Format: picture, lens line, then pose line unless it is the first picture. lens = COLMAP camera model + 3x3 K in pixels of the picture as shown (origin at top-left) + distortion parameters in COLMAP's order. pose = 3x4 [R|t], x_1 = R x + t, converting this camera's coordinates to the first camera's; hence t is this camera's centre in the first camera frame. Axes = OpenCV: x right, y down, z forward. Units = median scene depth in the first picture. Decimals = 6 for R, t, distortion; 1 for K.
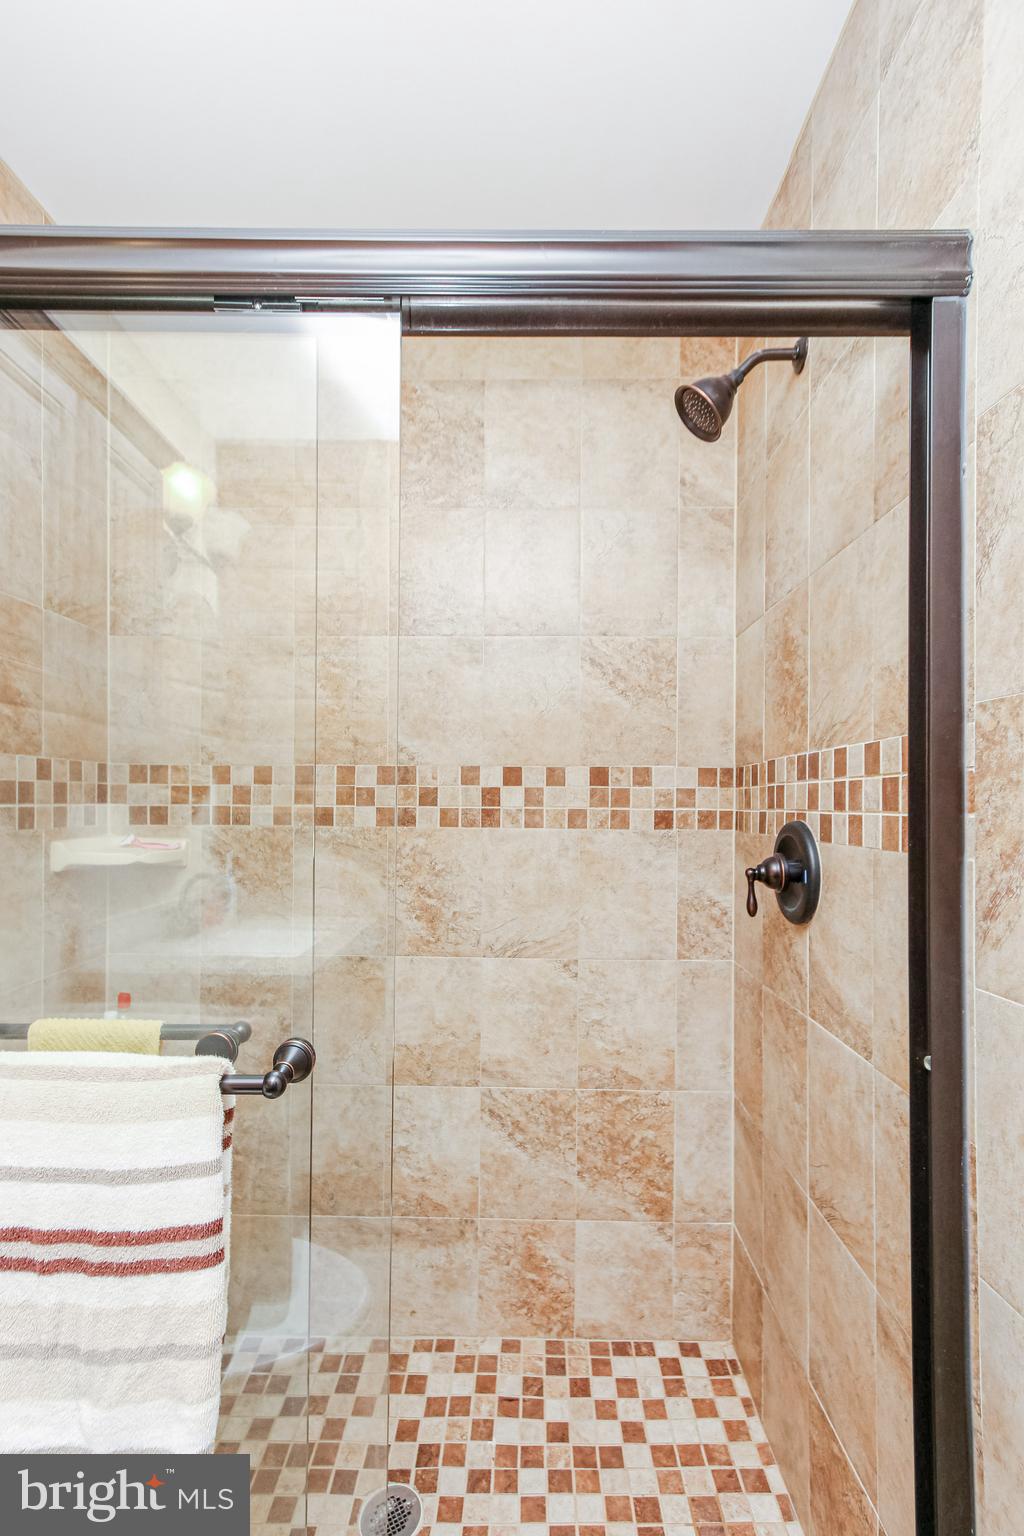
lens RADIAL K [[715.2, 0, 514.3], [0, 715.2, 779.8], [0, 0, 1]] dist [-0.003336, -0.001550]
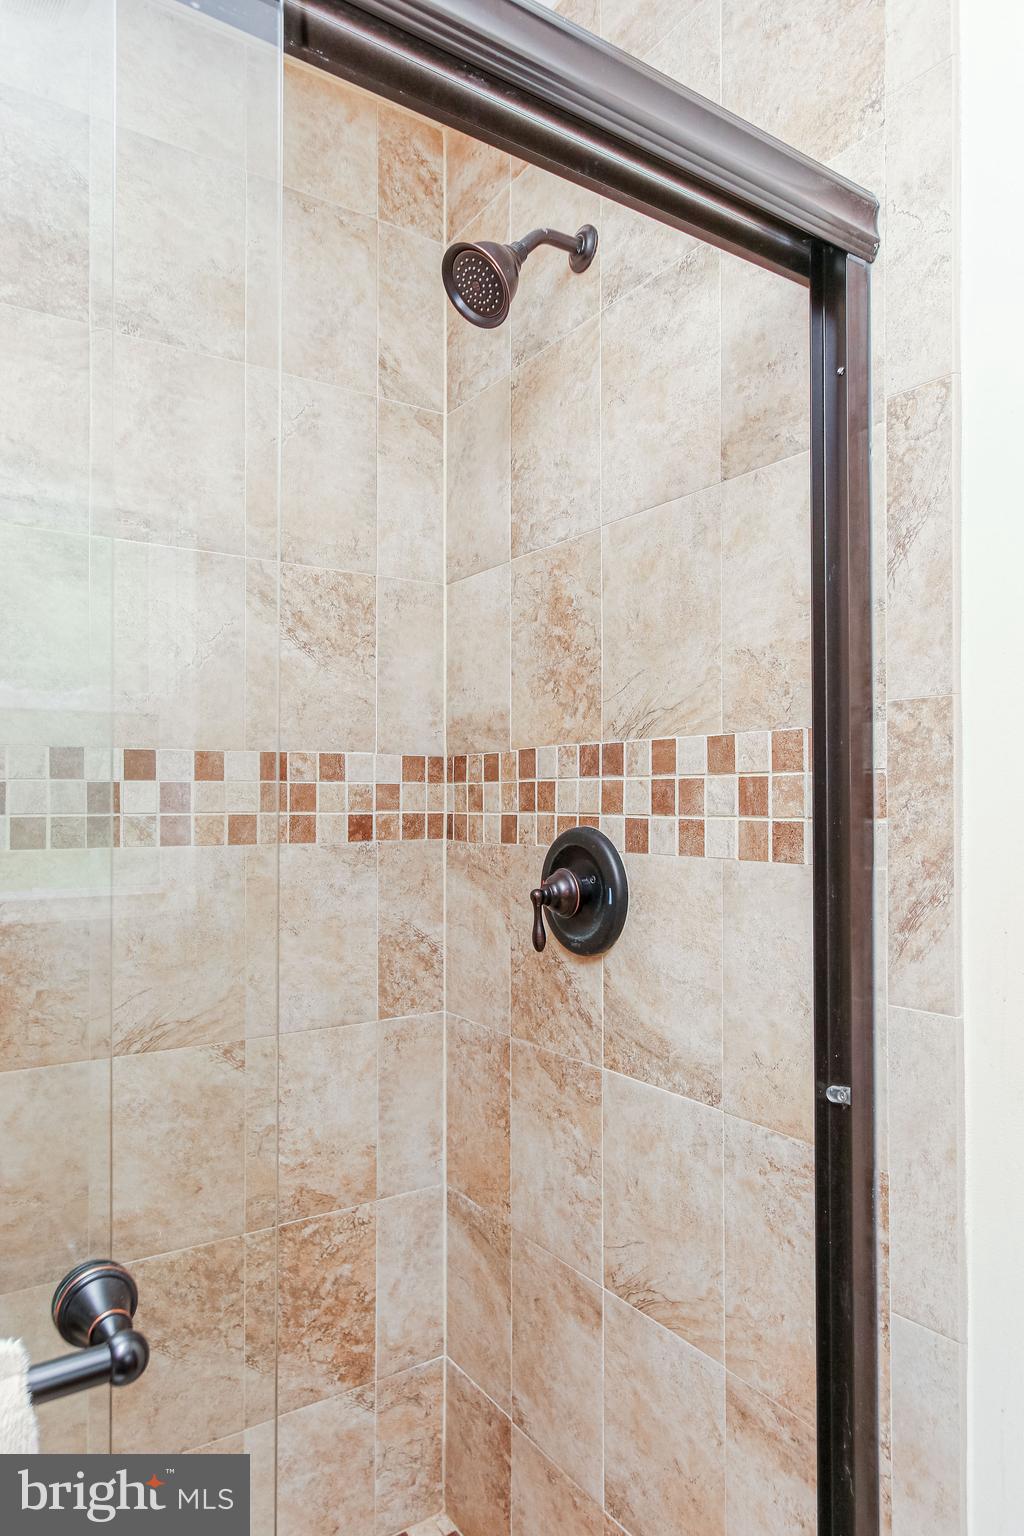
lens RADIAL K [[972.1, 0, 511.7], [0, 972.1, 764.3], [0, 0, 1]] dist [-0.017150, 0.007630]
pose [[0.813767, 0.011829, 0.581070, -0.296901], [-0.012923, 0.999914, -0.002258, -0.009234], [-0.581047, -0.005672, 0.813850, 0.150491]]
